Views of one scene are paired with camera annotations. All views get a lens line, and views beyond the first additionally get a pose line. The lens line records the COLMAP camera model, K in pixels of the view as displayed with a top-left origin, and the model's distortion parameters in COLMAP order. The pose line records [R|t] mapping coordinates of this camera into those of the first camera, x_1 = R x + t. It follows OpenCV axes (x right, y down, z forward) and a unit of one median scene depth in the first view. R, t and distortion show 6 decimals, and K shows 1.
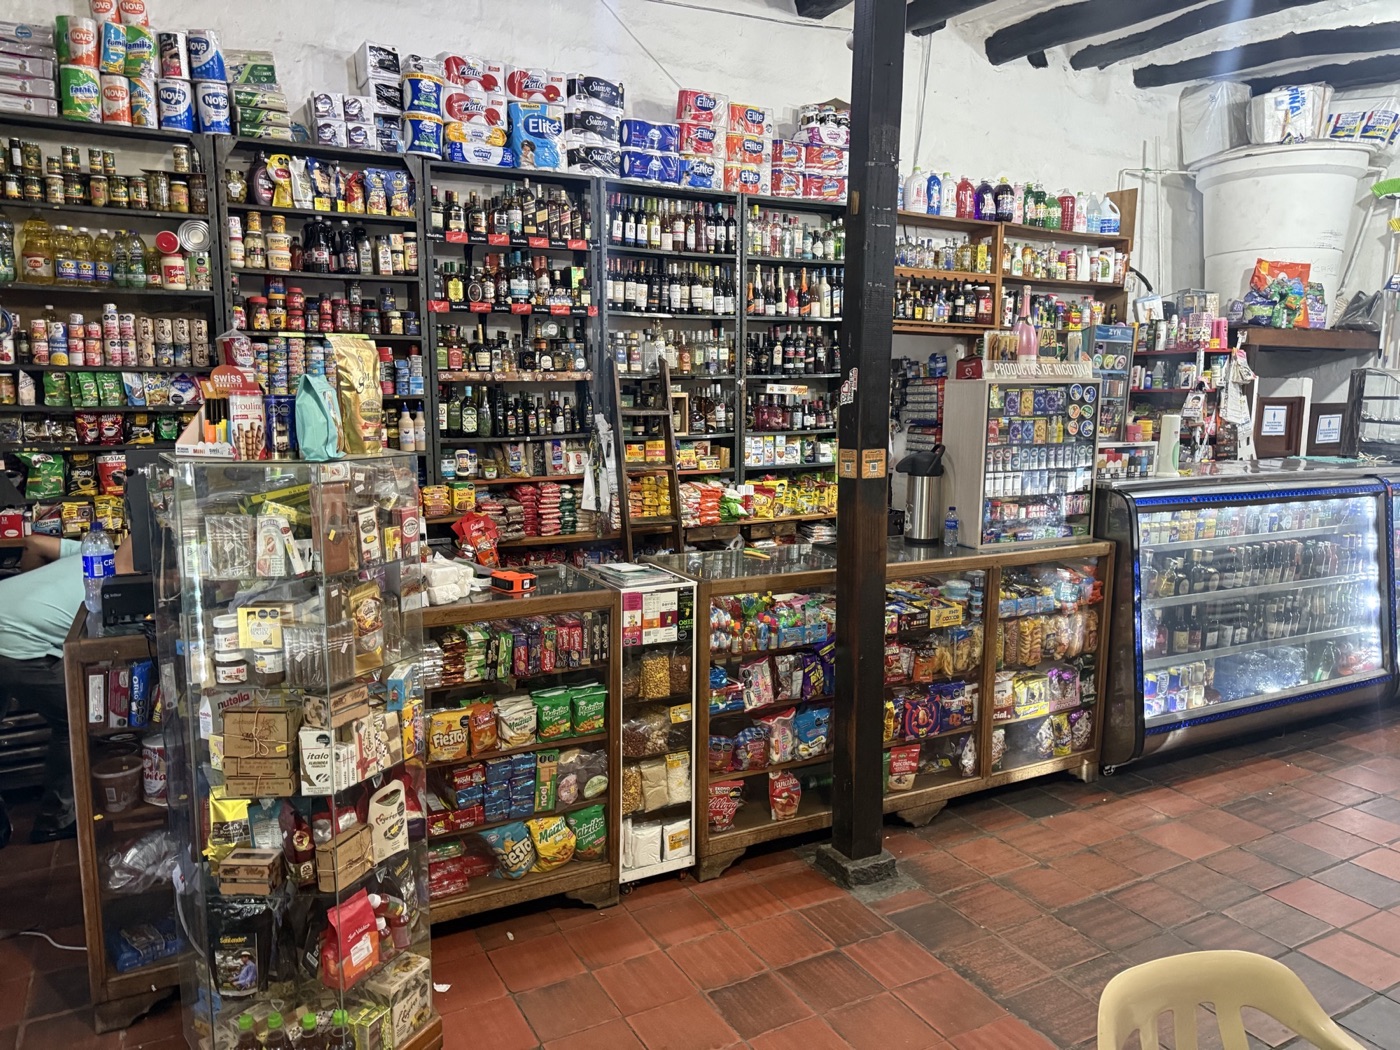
lens RADIAL K [[1004.1, 0, 690.8], [0, 1004.1, 521.8], [0, 0, 1]] dist [0.029591, -0.033902]
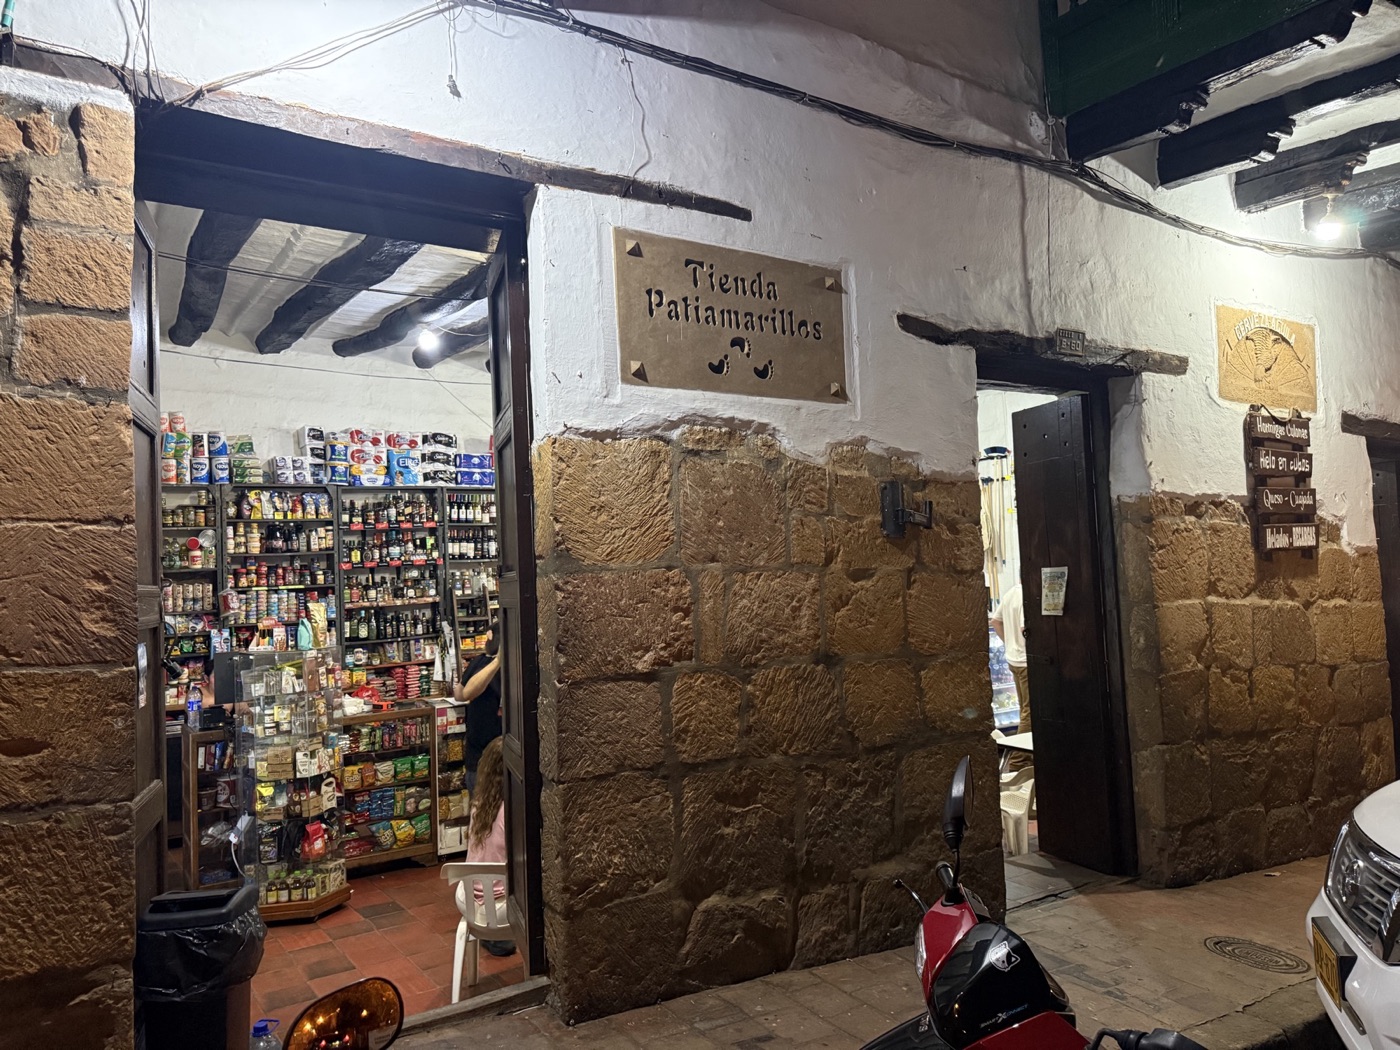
lens RADIAL K [[1004.1, 0, 700.5], [0, 1004.1, 512.1], [0, 0, 1]] dist [0.029591, -0.033902]
pose [[0.993159, -0.043328, 0.108431, 0.189957], [0.064120, 0.978440, -0.196325, 0.081734], [-0.097587, 0.201935, 0.974525, -0.845250]]
